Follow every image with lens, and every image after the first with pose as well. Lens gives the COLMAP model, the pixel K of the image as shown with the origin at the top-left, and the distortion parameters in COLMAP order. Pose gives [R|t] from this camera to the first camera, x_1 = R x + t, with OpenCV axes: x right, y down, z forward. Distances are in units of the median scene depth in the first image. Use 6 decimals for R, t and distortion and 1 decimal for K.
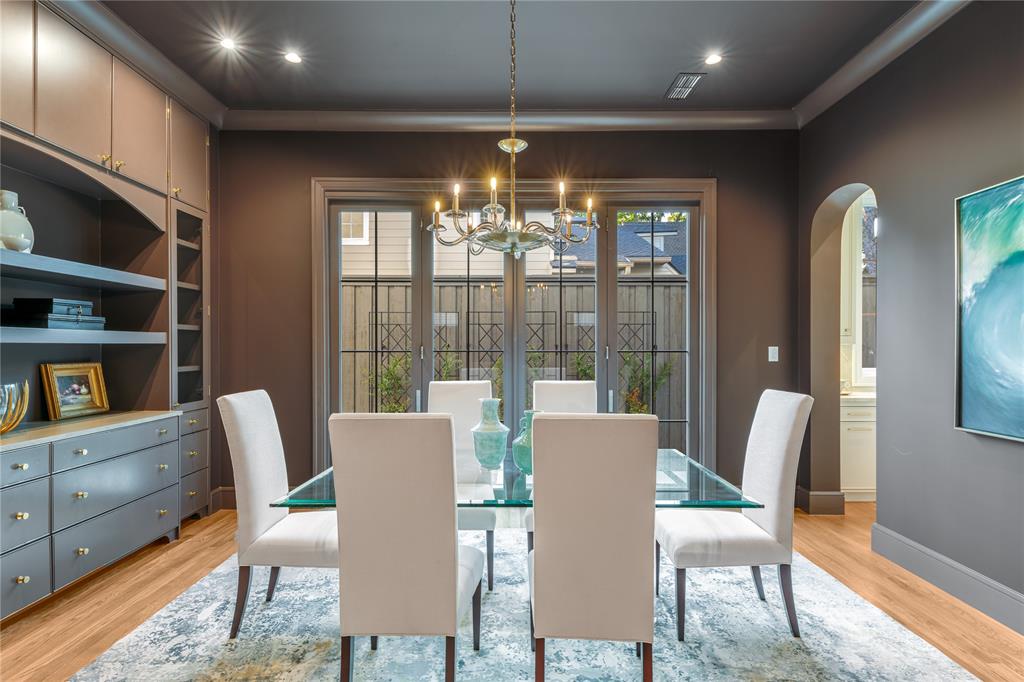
lens RADIAL K [[517.8, 0, 523.4], [0, 517.8, 344.2], [0, 0, 1]] dist [0.028493, -0.017965]
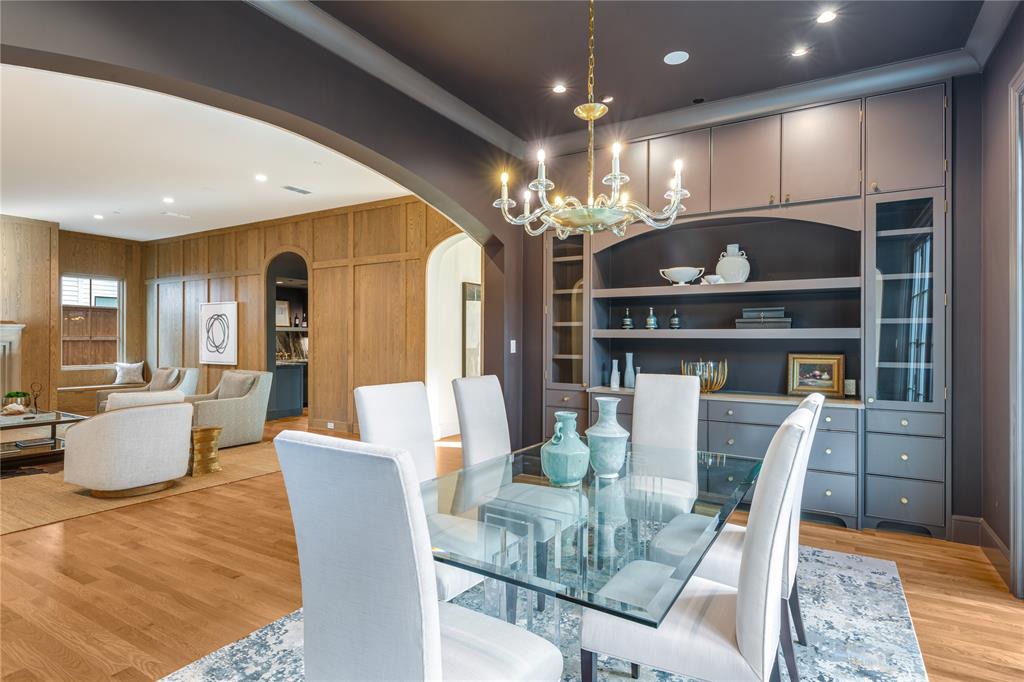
lens RADIAL K [[517.8, 0, 523.4], [0, 517.8, 344.2], [0, 0, 1]] dist [0.028493, -0.017965]
pose [[-0.509941, 0.008322, -0.860169, 0.587255], [-0.001850, 0.999940, 0.010771, -0.000387], [0.860207, 0.007084, -0.509895, 1.020622]]
